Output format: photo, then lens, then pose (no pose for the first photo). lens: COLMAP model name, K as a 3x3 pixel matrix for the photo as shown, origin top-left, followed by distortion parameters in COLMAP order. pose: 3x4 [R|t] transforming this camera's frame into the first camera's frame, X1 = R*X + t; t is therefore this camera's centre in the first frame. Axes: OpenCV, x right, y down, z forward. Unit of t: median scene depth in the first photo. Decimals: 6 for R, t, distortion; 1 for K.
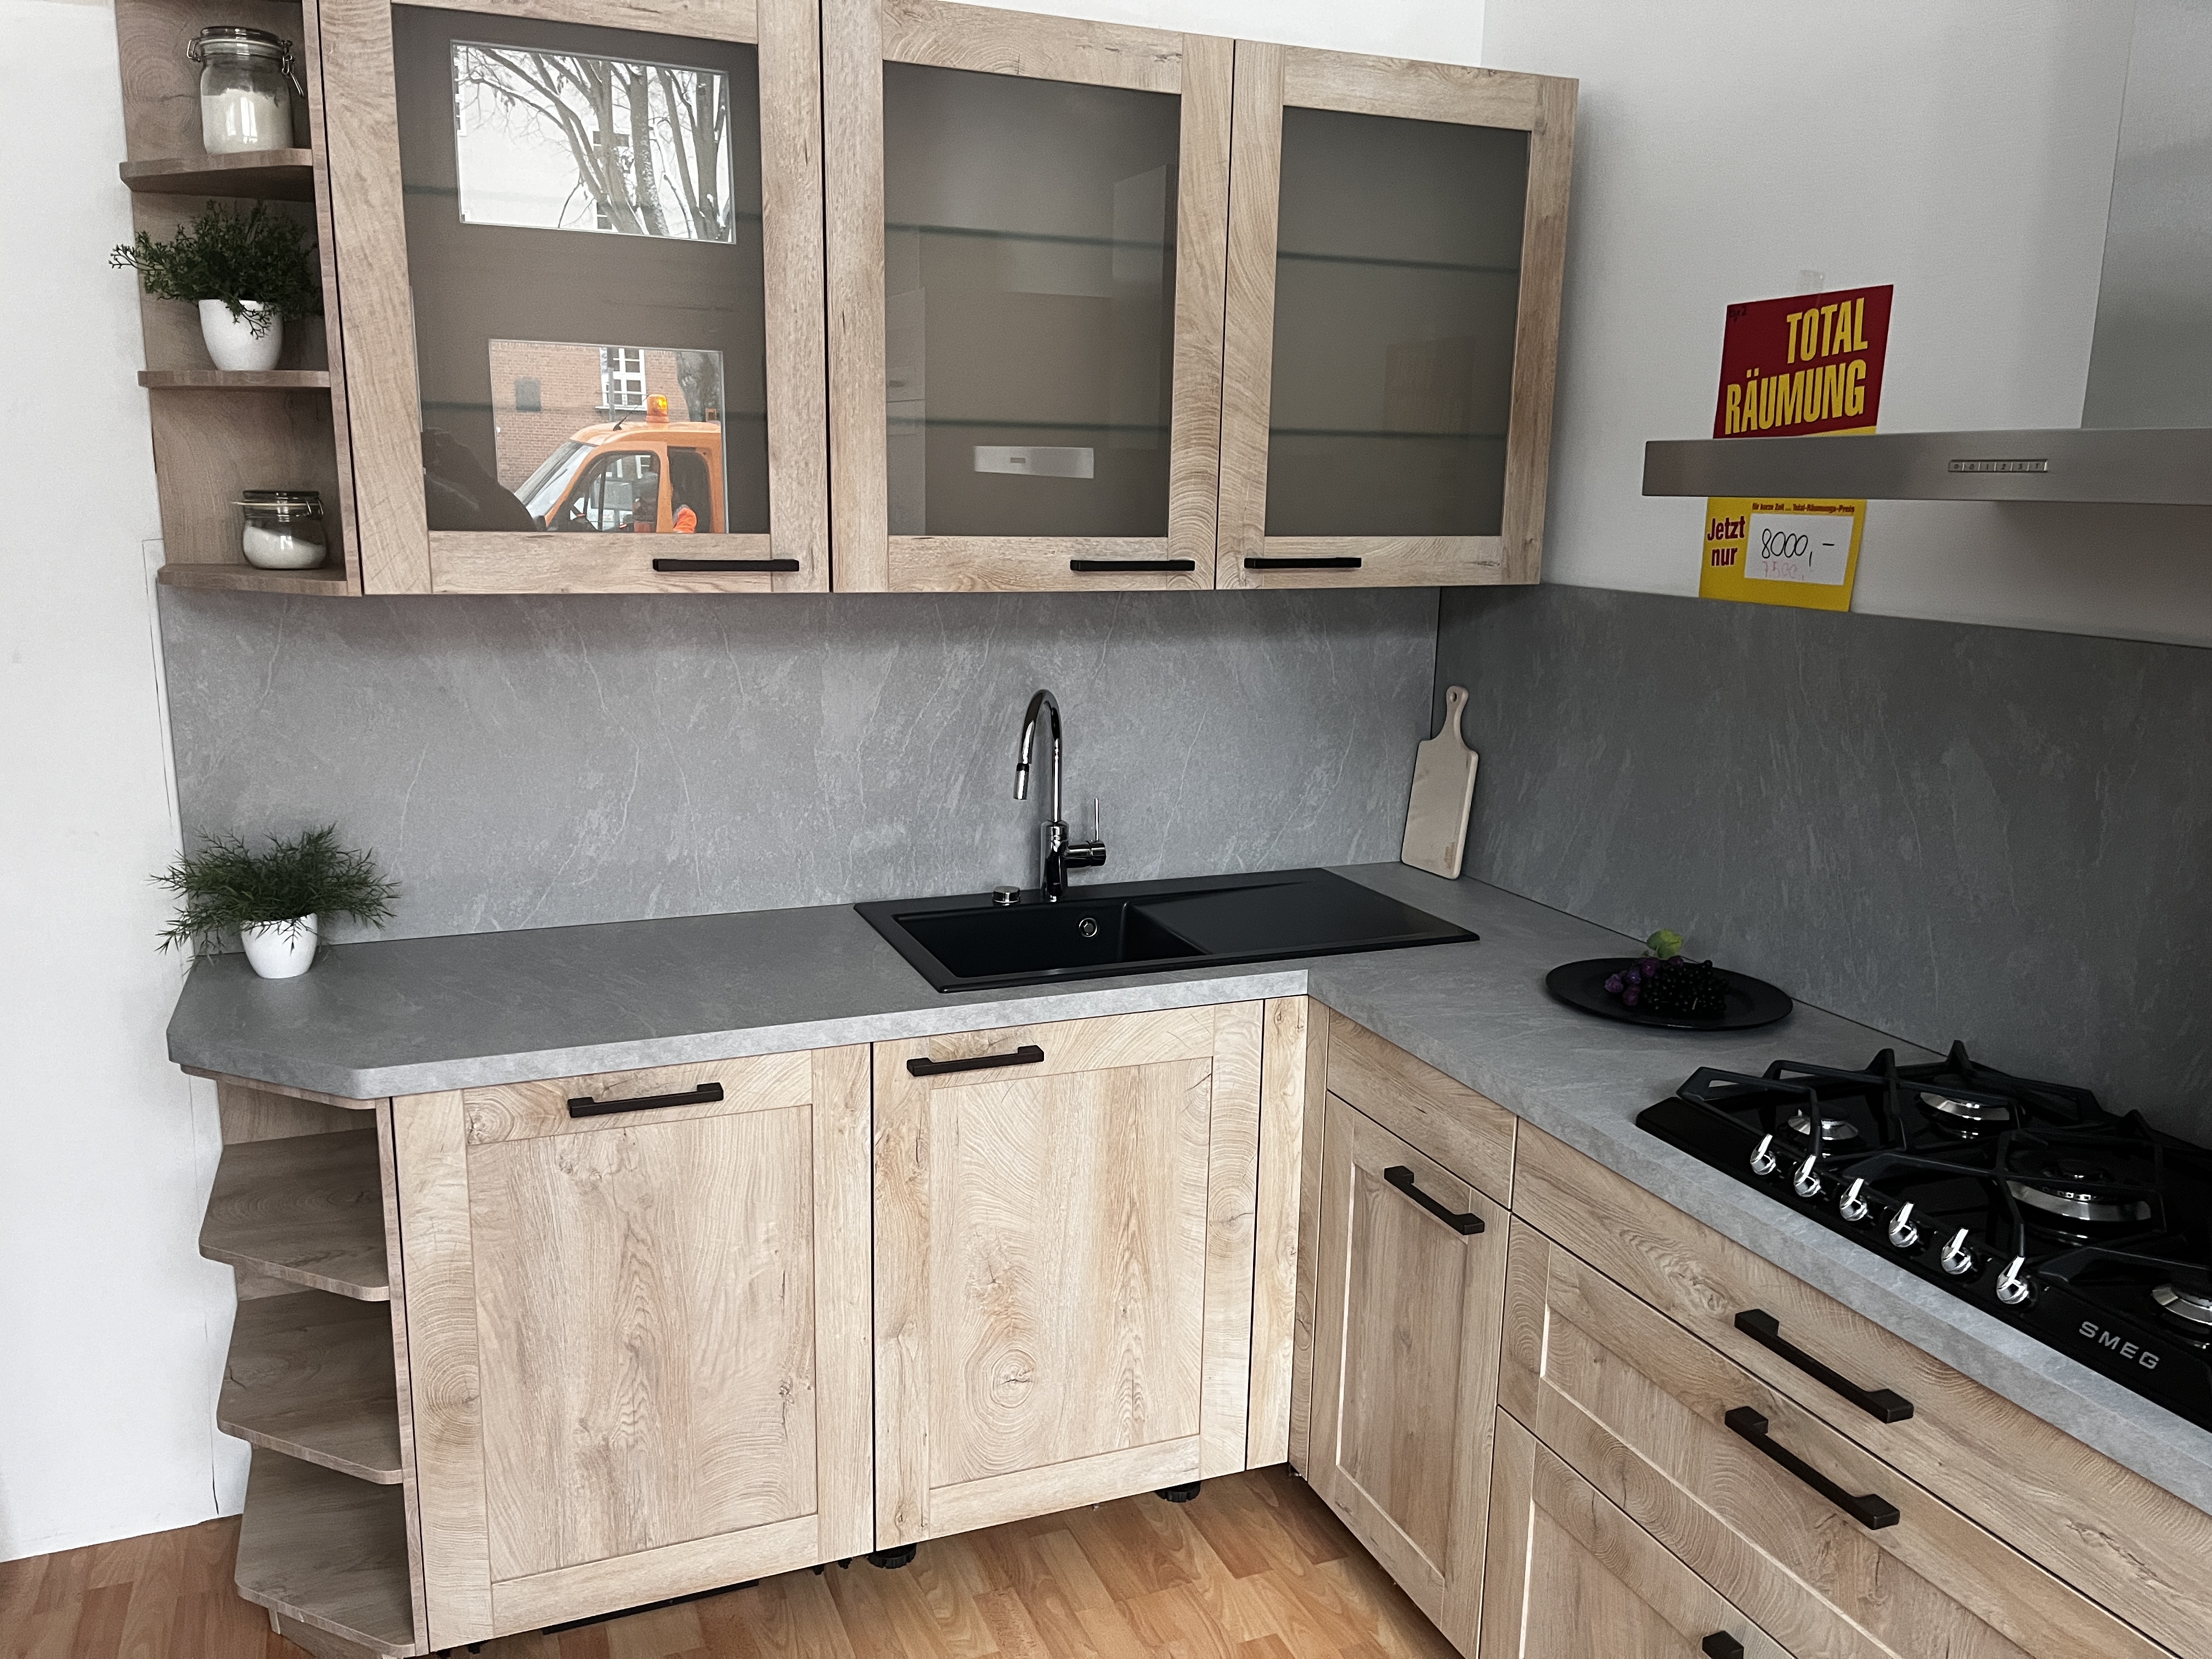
lens RADIAL K [[1679.5, 0, 1080.1], [0, 1679.5, 848.2], [0, 0, 1]] dist [0.066089, -0.081526]
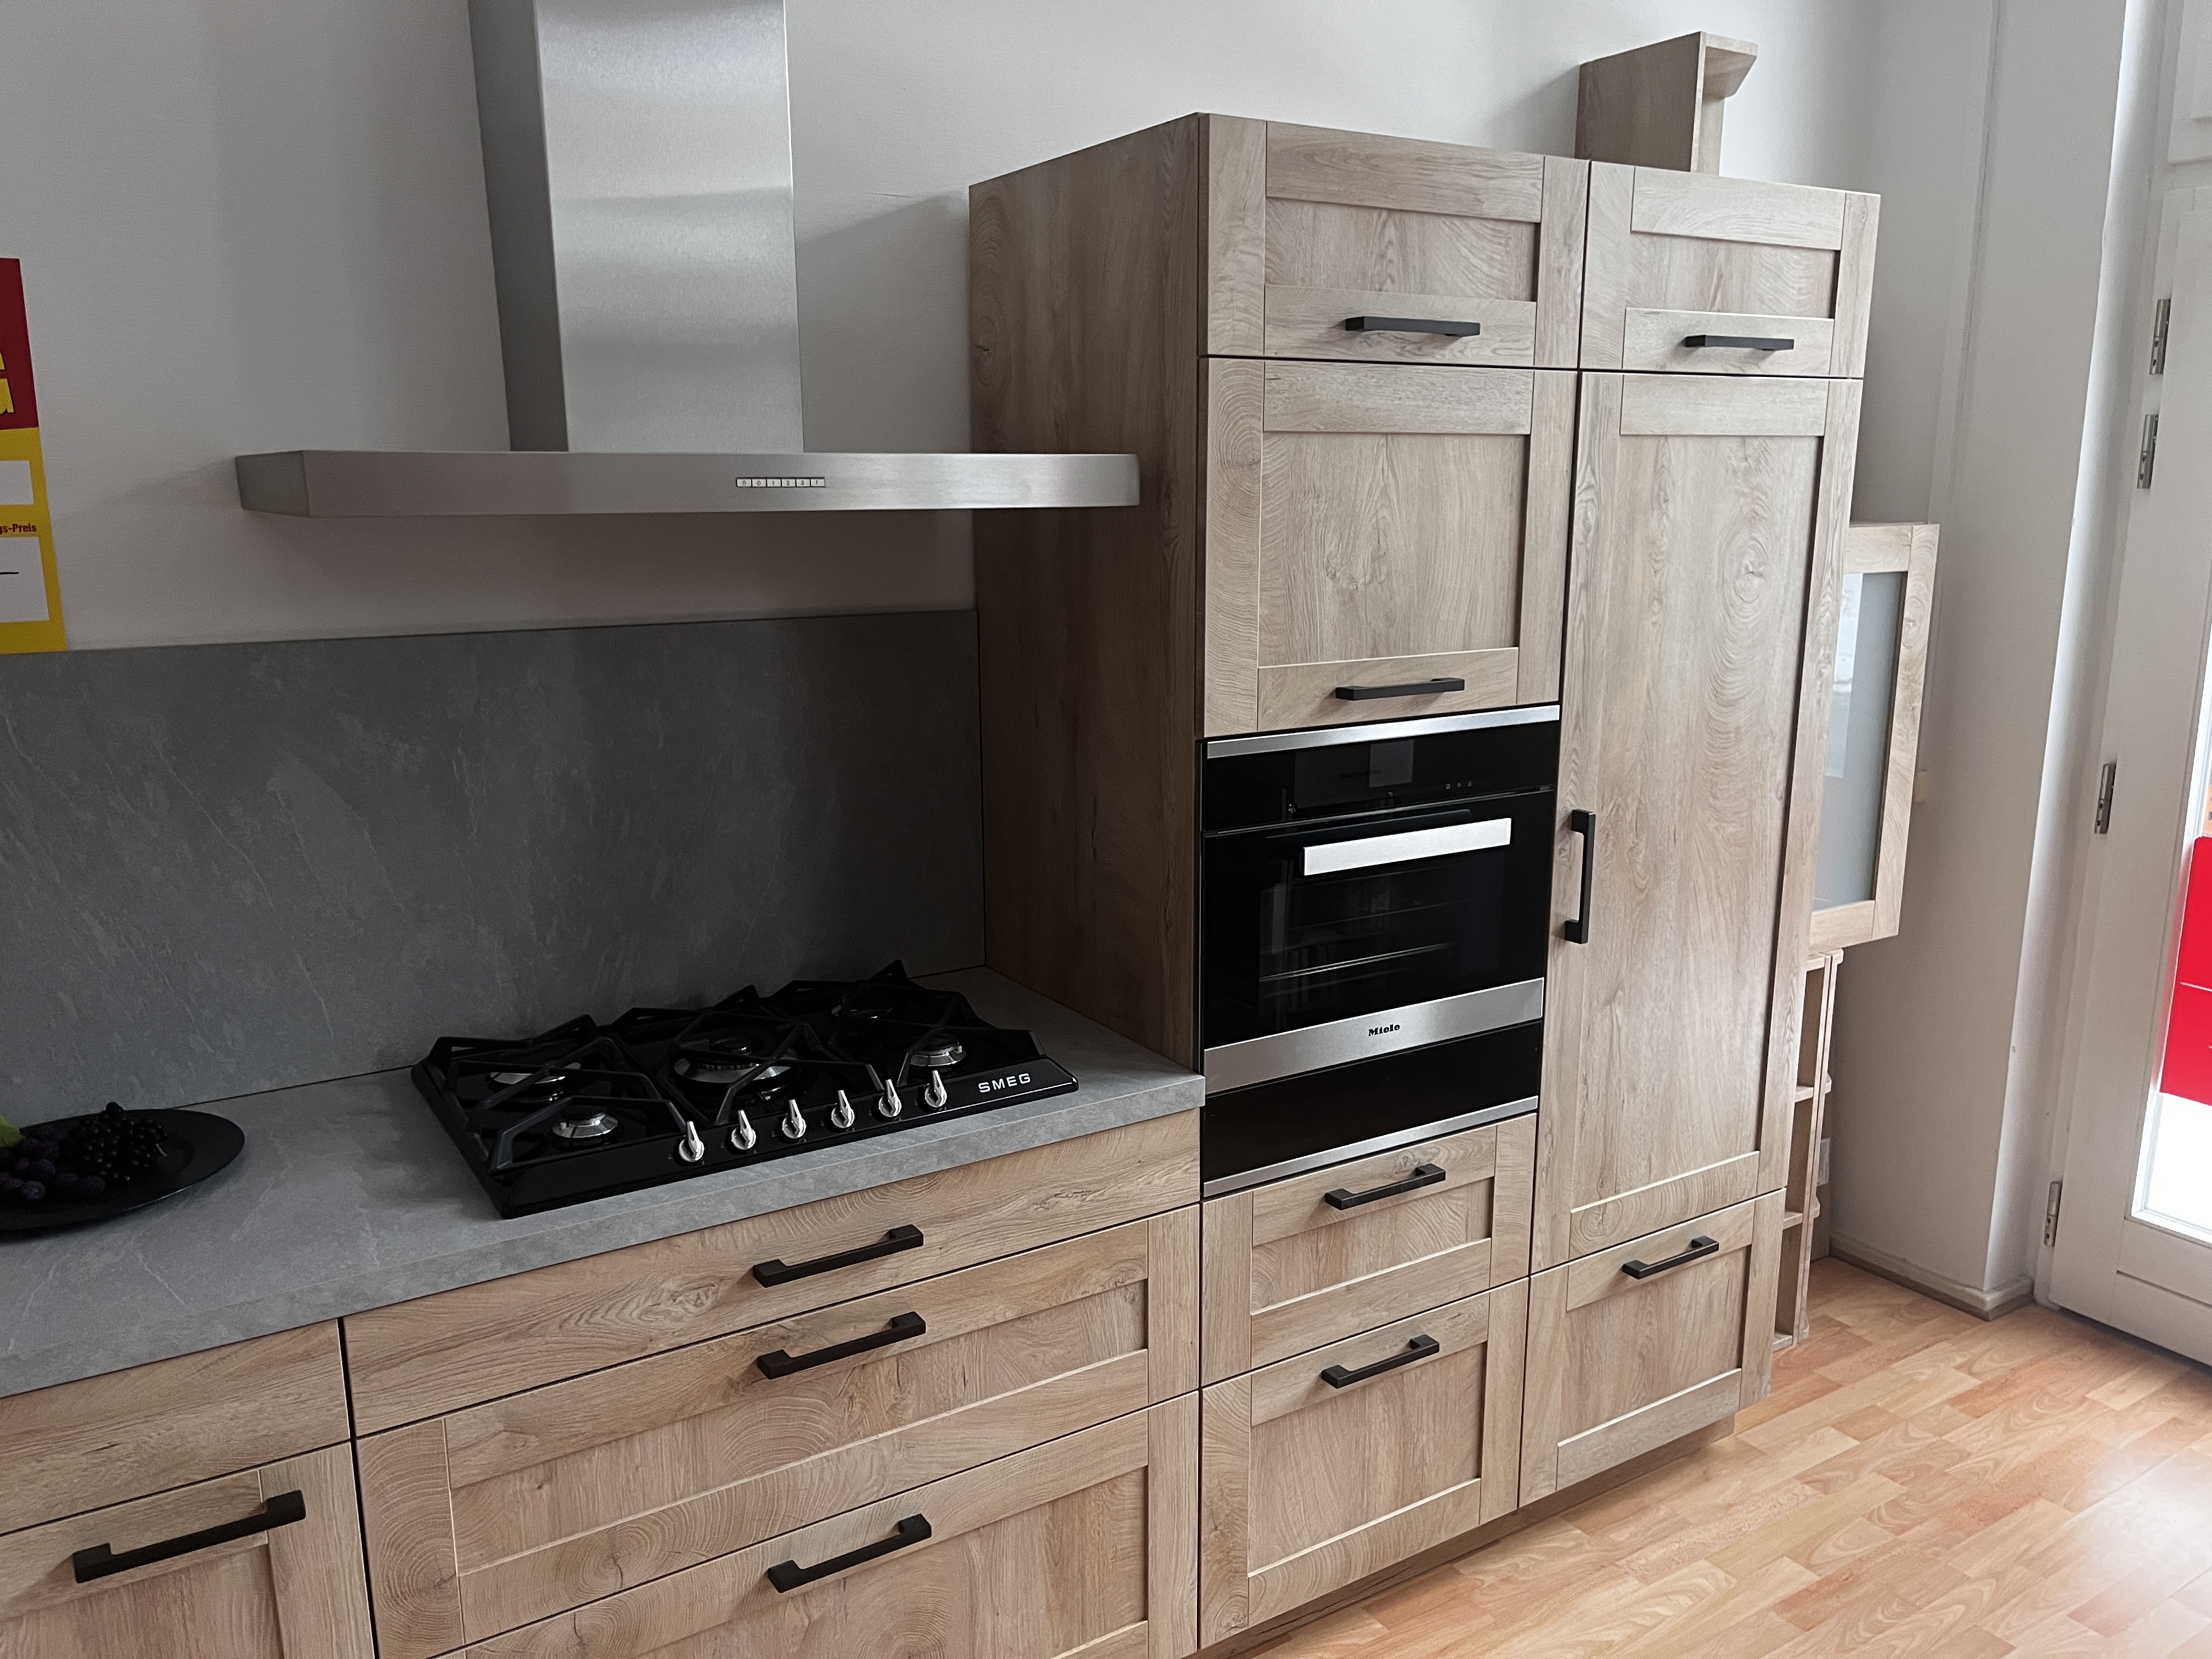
lens RADIAL K [[1683.3, 0, 1115.3], [0, 1683.3, 842.5], [0, 0, 1]] dist [0.067611, -0.093388]
pose [[-0.185569, -0.221490, 0.957343, -0.445041], [0.211164, 0.942515, 0.258990, -0.153605], [-0.959674, 0.250217, -0.128131, 0.619335]]
